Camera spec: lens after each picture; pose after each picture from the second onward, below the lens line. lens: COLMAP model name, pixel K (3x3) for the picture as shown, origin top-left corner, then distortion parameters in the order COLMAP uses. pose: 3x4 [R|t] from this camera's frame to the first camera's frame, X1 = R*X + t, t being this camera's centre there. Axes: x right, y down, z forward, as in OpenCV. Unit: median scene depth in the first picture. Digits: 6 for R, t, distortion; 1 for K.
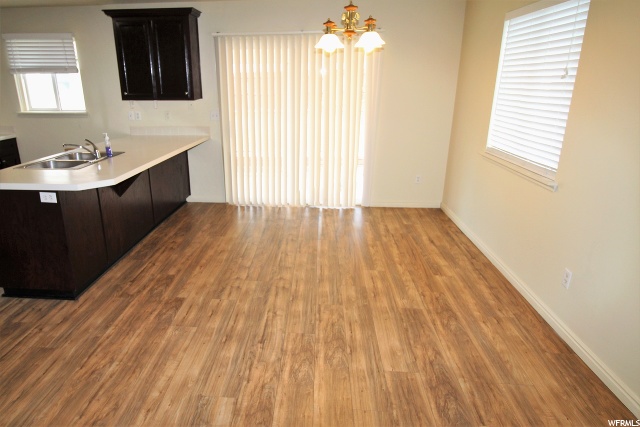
lens RADIAL K [[409.3, 0, 284.3], [0, 409.3, 218.4], [0, 0, 1]] dist [-0.010817, -0.010491]
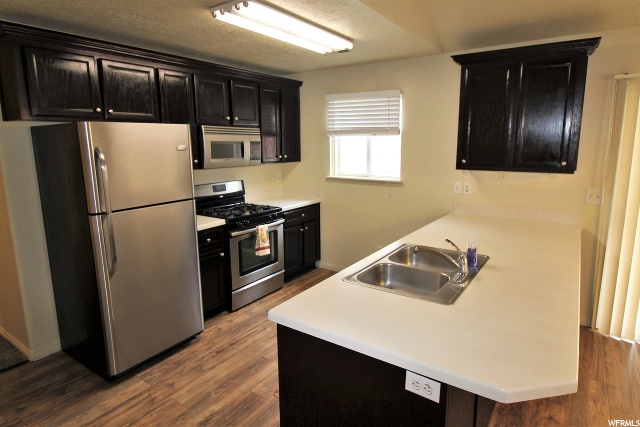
lens RADIAL K [[378.0, 0, 317.7], [0, 378.0, 198.9], [0, 0, 1]] dist [0.000242, -0.005112]
pose [[0.866244, 0.072725, -0.494300, -0.342491], [-0.153805, 0.980120, -0.125336, -0.139168], [0.475358, 0.184598, 0.860208, 0.364371]]
